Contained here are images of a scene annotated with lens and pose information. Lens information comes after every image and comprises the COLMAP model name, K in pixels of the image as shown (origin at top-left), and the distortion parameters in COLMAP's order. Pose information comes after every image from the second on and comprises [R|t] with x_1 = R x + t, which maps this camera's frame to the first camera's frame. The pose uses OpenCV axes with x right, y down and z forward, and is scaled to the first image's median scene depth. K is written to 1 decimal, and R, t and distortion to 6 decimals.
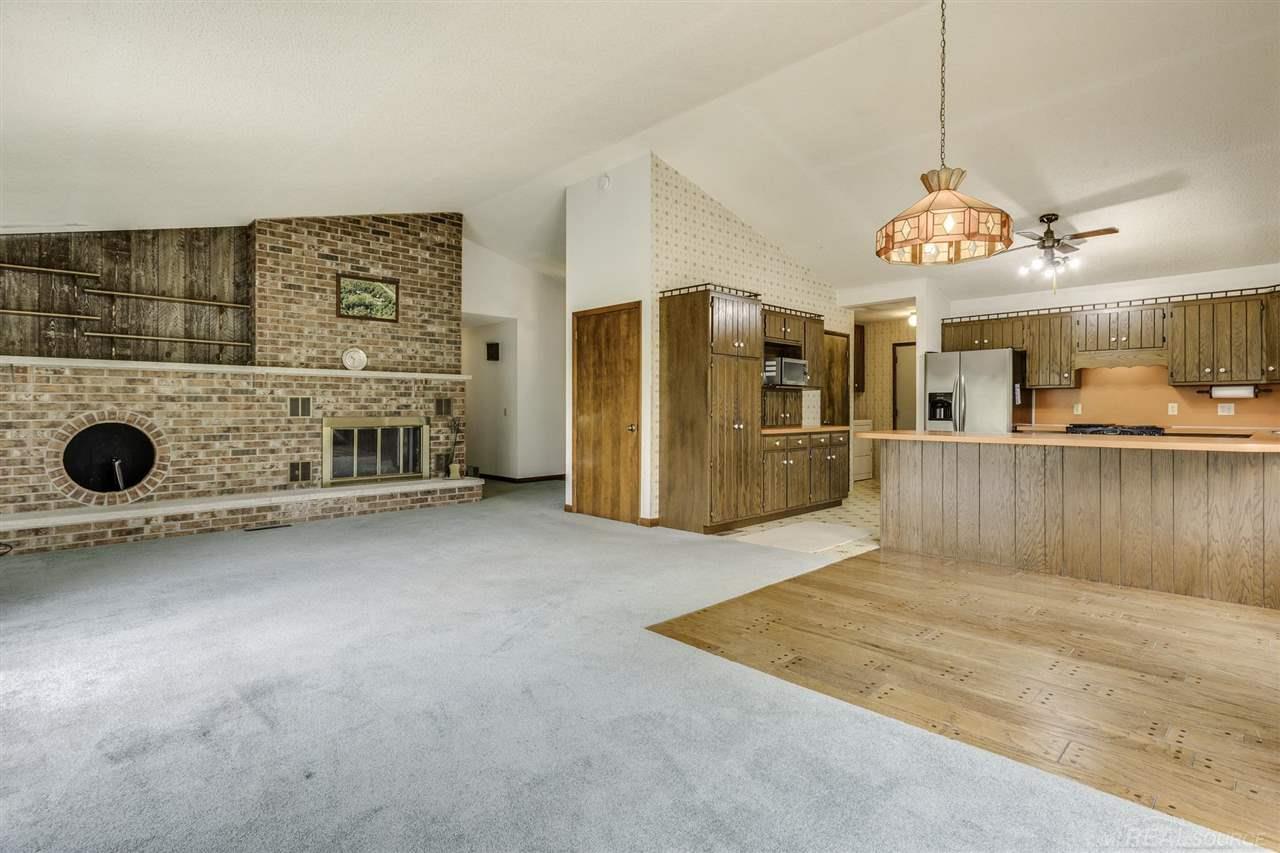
lens RADIAL K [[664.3, 0, 637.9], [0, 664.3, 412.7], [0, 0, 1]] dist [0.000926, 0.001654]
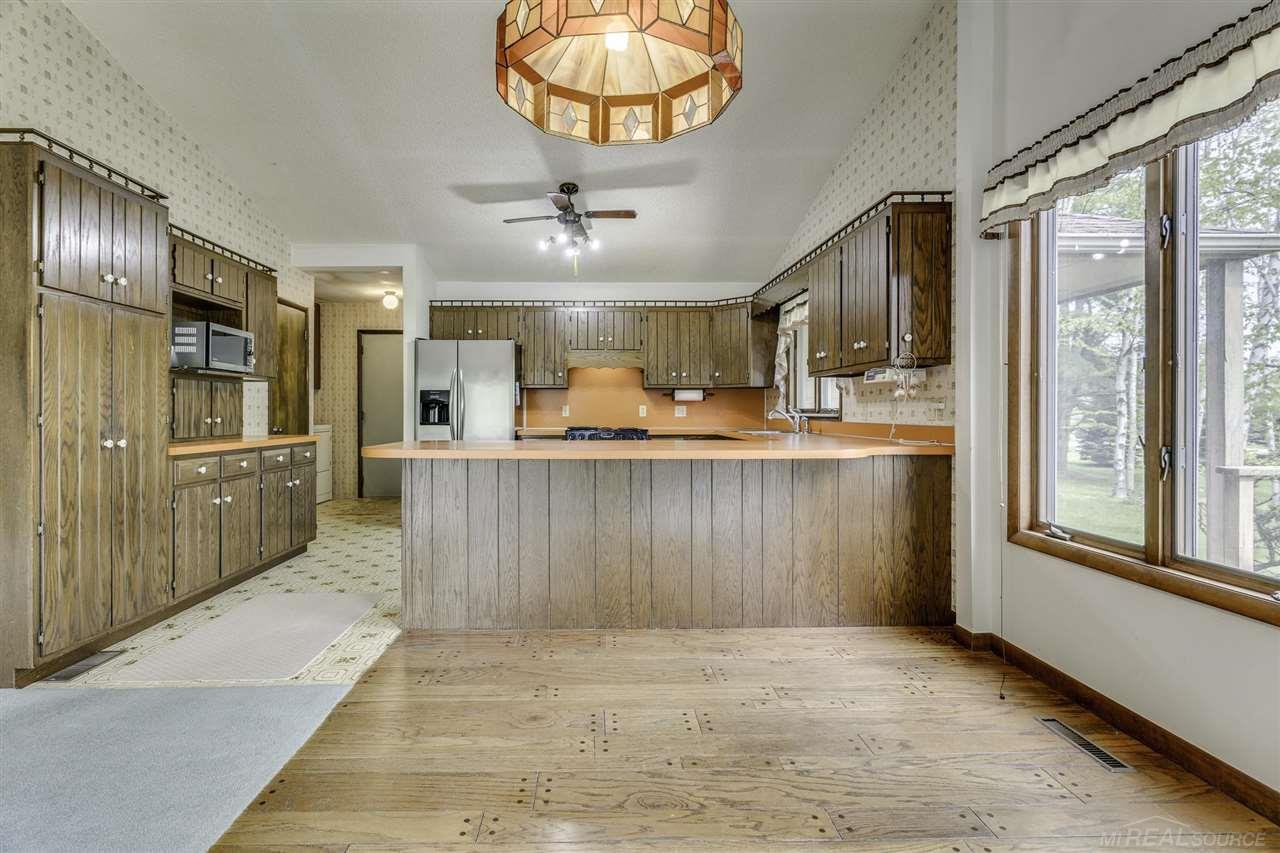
lens RADIAL K [[664.3, 0, 637.9], [0, 664.3, 412.7], [0, 0, 1]] dist [0.000926, 0.001654]
pose [[0.686621, -0.000432, 0.727015, 0.049093], [0.003906, 0.999988, -0.003094, 0.000482], [-0.727005, 0.004964, 0.686614, 0.314511]]
